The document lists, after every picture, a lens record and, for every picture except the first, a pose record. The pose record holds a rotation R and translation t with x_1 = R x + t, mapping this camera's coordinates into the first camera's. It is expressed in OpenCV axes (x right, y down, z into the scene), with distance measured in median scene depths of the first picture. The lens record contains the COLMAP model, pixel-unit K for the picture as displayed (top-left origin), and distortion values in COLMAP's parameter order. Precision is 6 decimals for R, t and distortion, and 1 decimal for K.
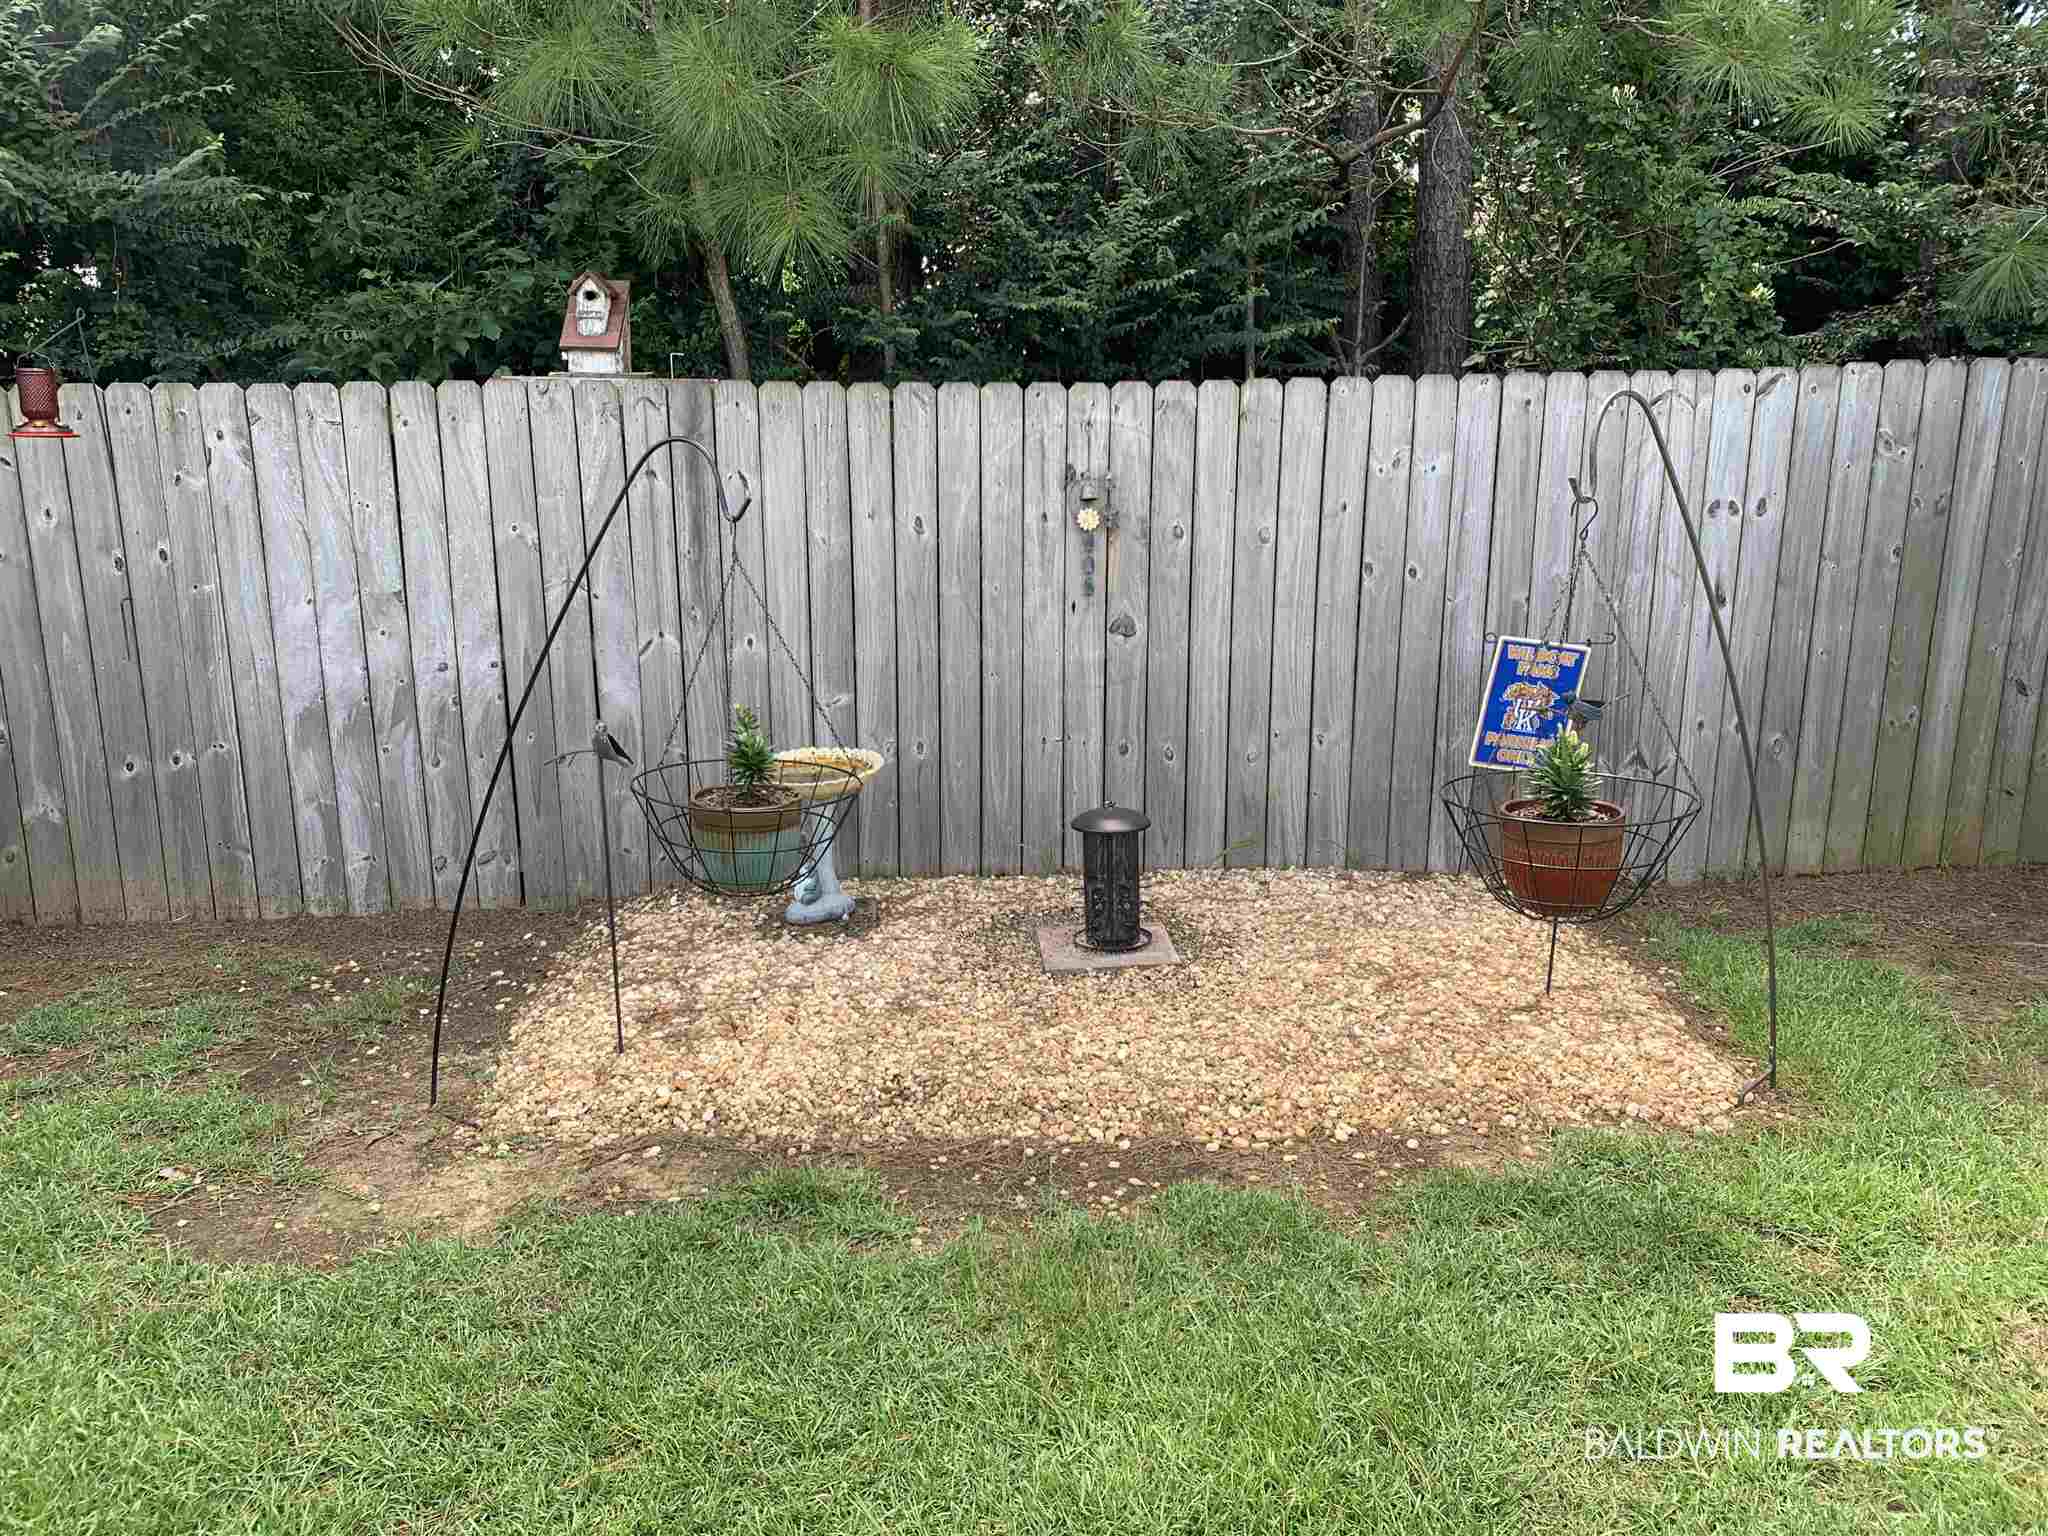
lens RADIAL K [[1527.8, 0, 984.8], [0, 1527.8, 765.0], [0, 0, 1]] dist [0.077346, -0.099127]
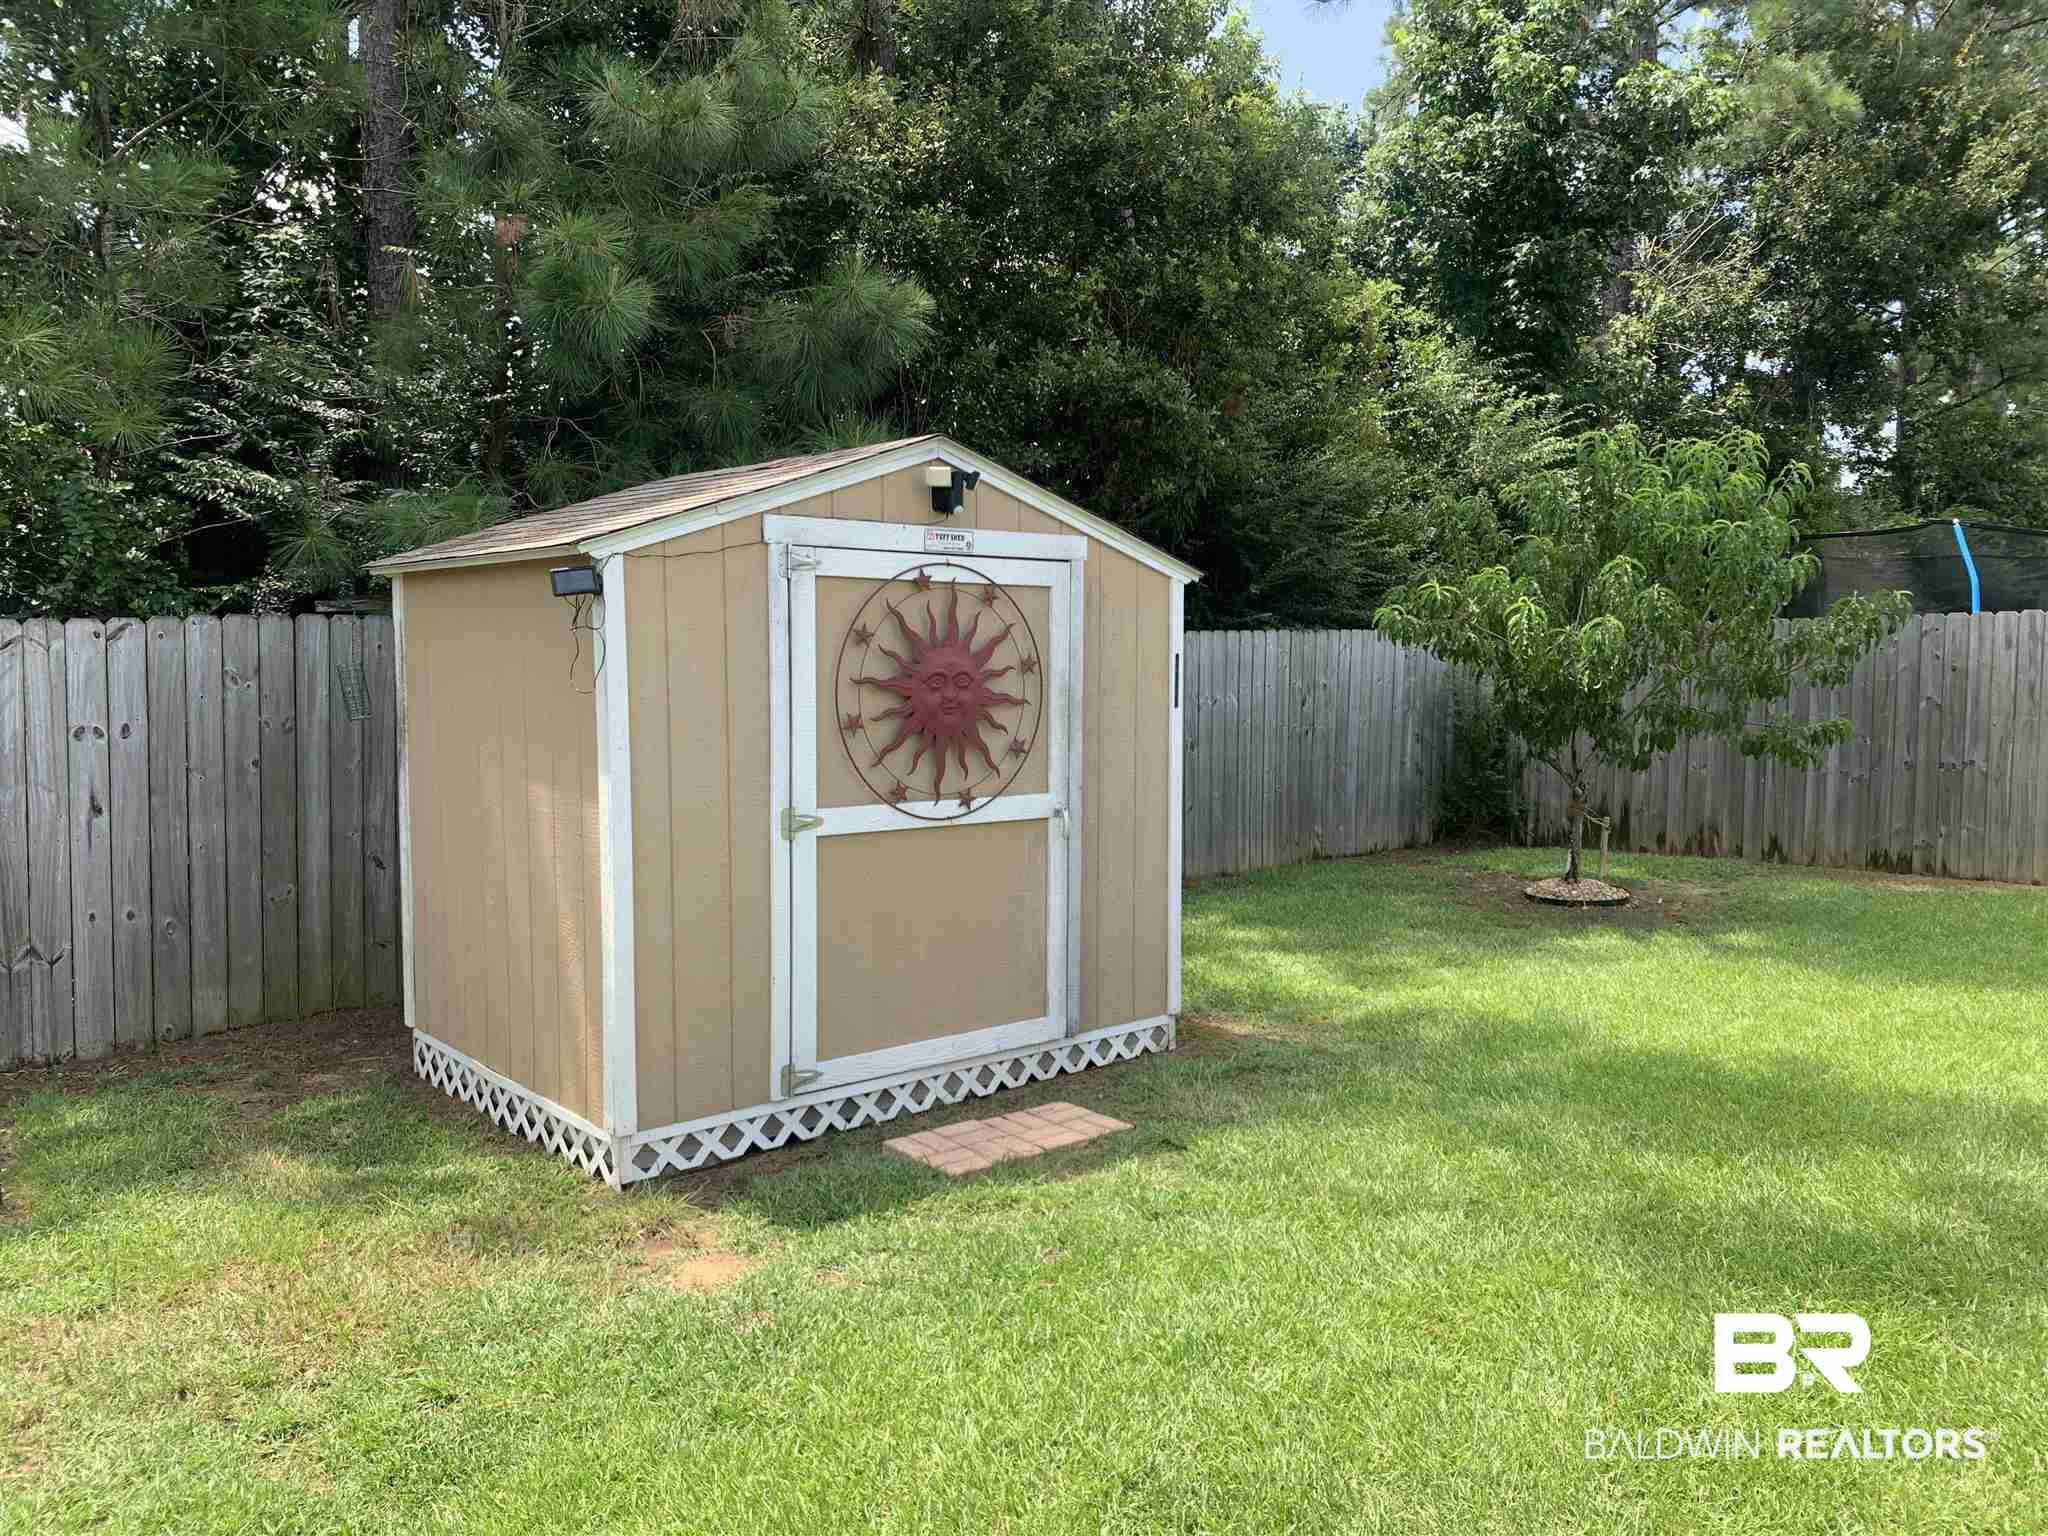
lens RADIAL K [[1572.3, 0, 1041.5], [0, 1572.3, 763.4], [0, 0, 1]] dist [0.076244, -0.110236]
pose [[0.751124, -0.040587, 0.658912, 0.227911], [0.132300, 0.987114, -0.090012, 0.066092], [-0.646769, 0.154784, 0.746815, -0.393092]]
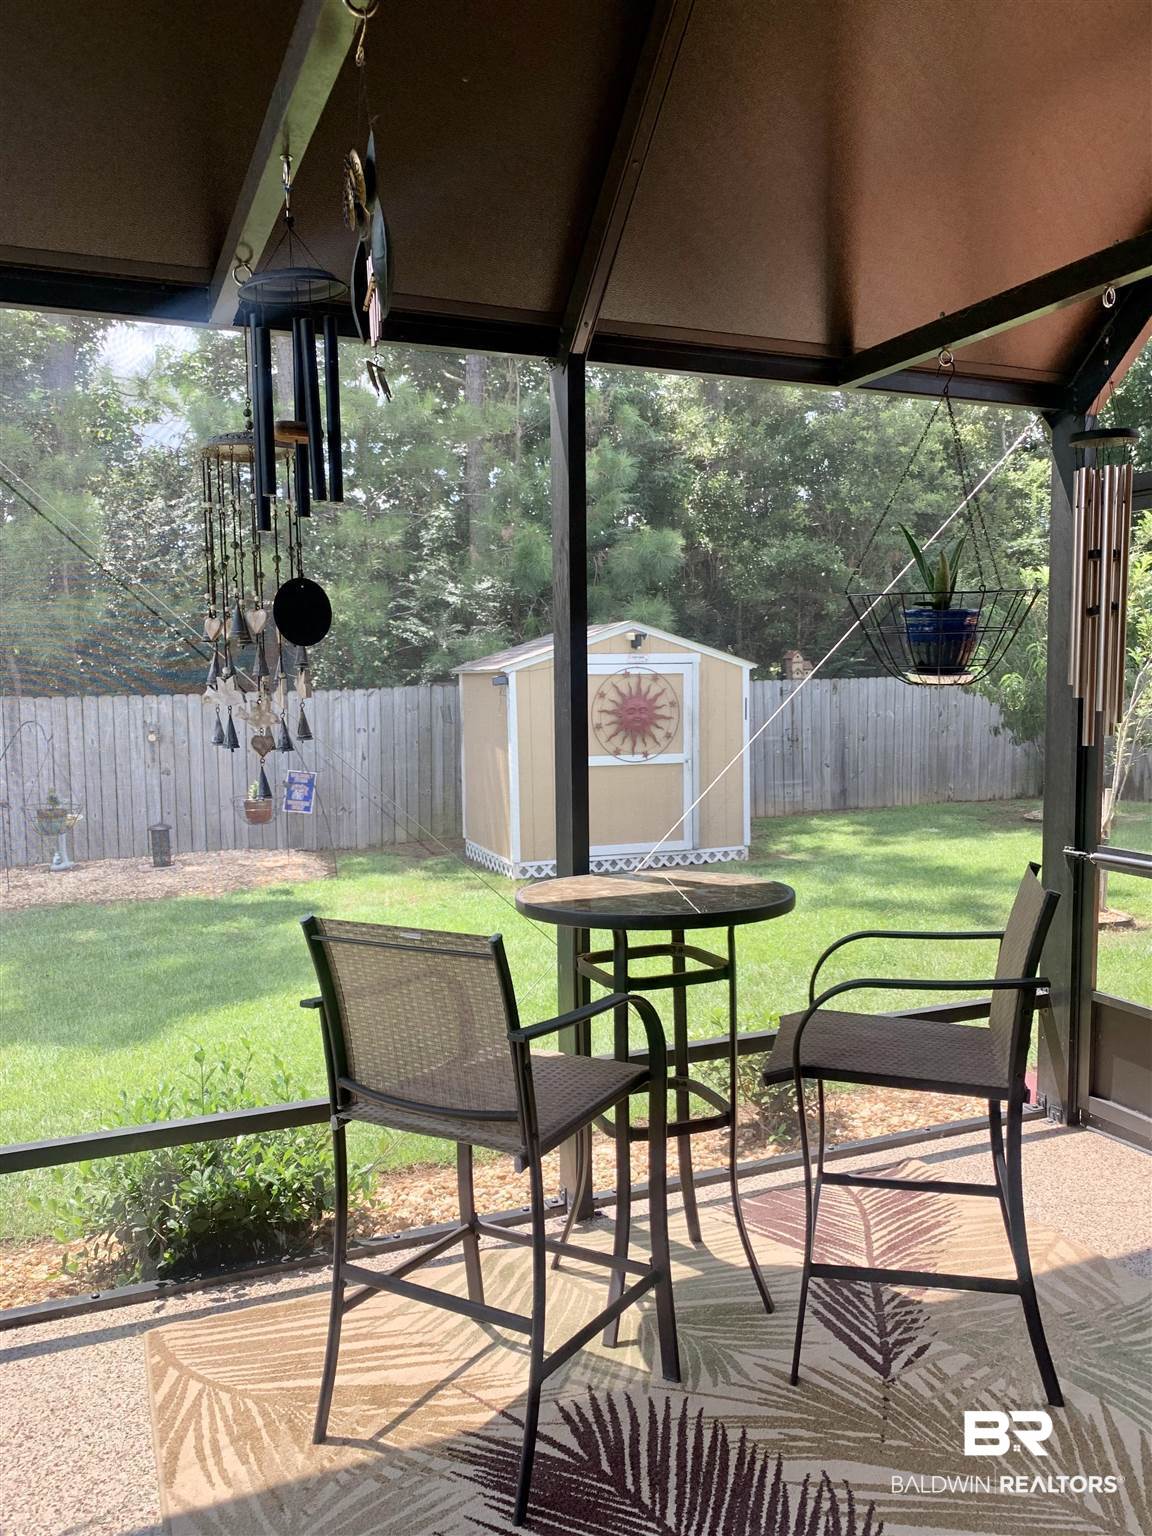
lens RADIAL K [[1179.2, 0, 570.1], [0, 1179.2, 765.1], [0, 0, 1]] dist [0.076244, -0.110236]
pose [[0.935037, -0.034586, 0.352860, 0.007544], [0.083907, 0.988545, -0.125449, 0.262979], [-0.344480, 0.146907, 0.927228, -1.493211]]
